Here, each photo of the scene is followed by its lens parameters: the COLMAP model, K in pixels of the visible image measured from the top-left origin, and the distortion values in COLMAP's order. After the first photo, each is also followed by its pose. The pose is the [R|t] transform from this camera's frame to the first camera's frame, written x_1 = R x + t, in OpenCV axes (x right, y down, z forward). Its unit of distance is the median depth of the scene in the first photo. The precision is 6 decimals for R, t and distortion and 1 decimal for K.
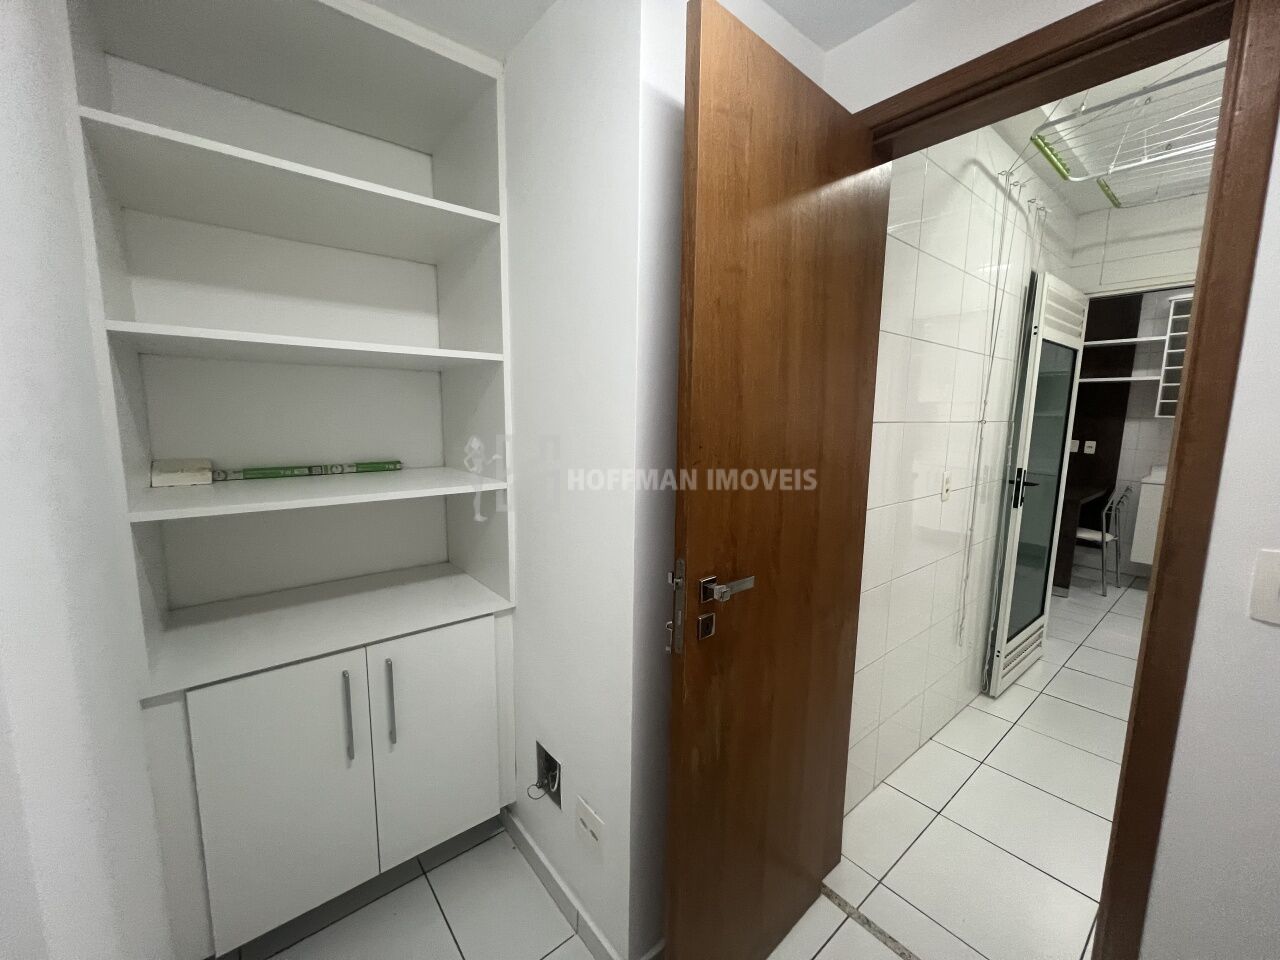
lens RADIAL K [[511.9, 0, 641.2], [0, 511.9, 488.3], [0, 0, 1]] dist [-0.001251, -0.000035]
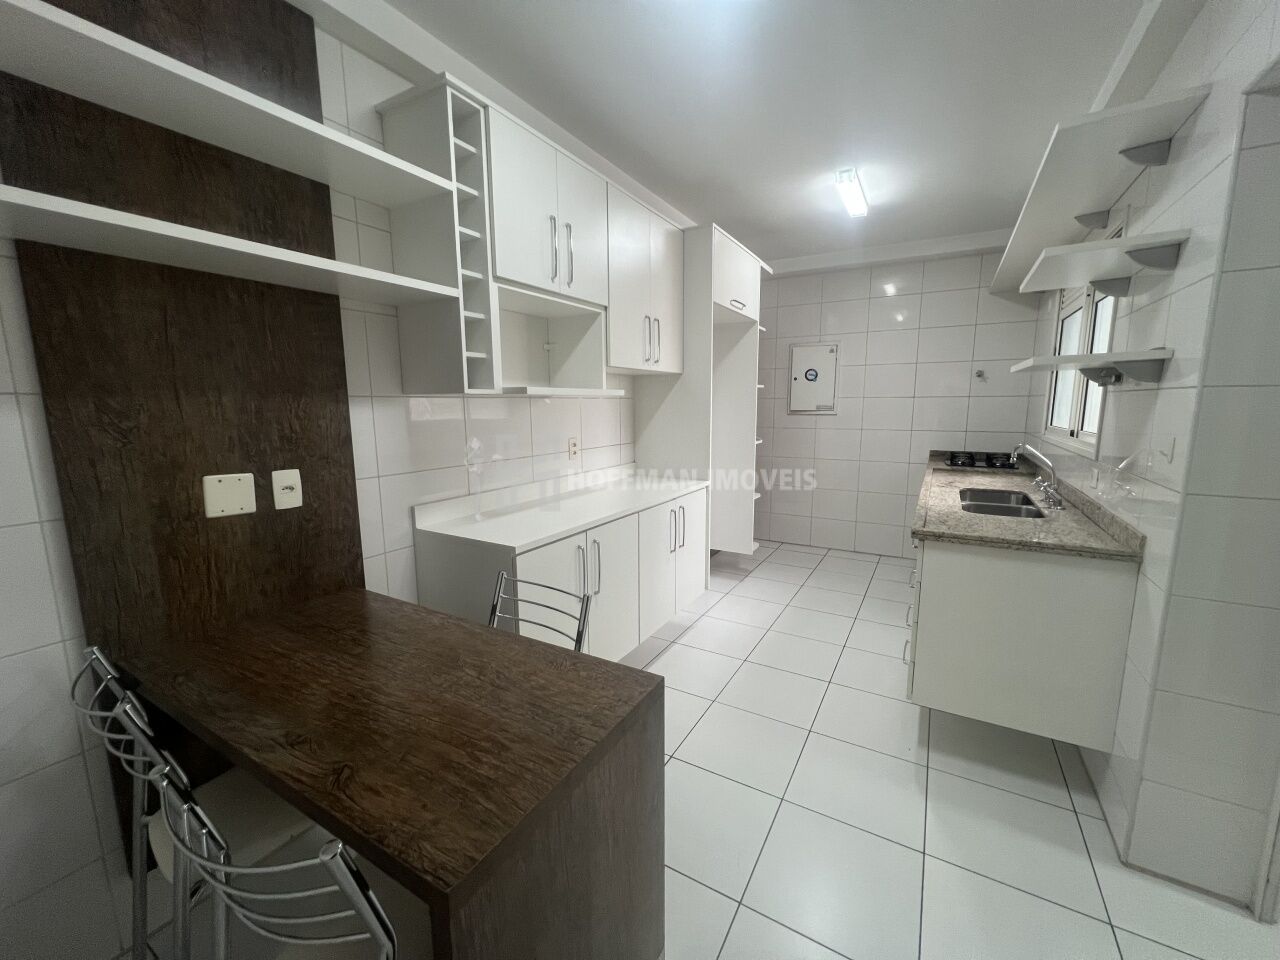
lens RADIAL K [[511.9, 0, 640.9], [0, 511.9, 474.9], [0, 0, 1]] dist [-0.001251, -0.000035]
pose [[-0.351161, -0.134238, 0.926642, 0.531698], [0.140940, 0.970815, 0.194048, -0.125081], [-0.925647, 0.198743, -0.321993, 0.941402]]
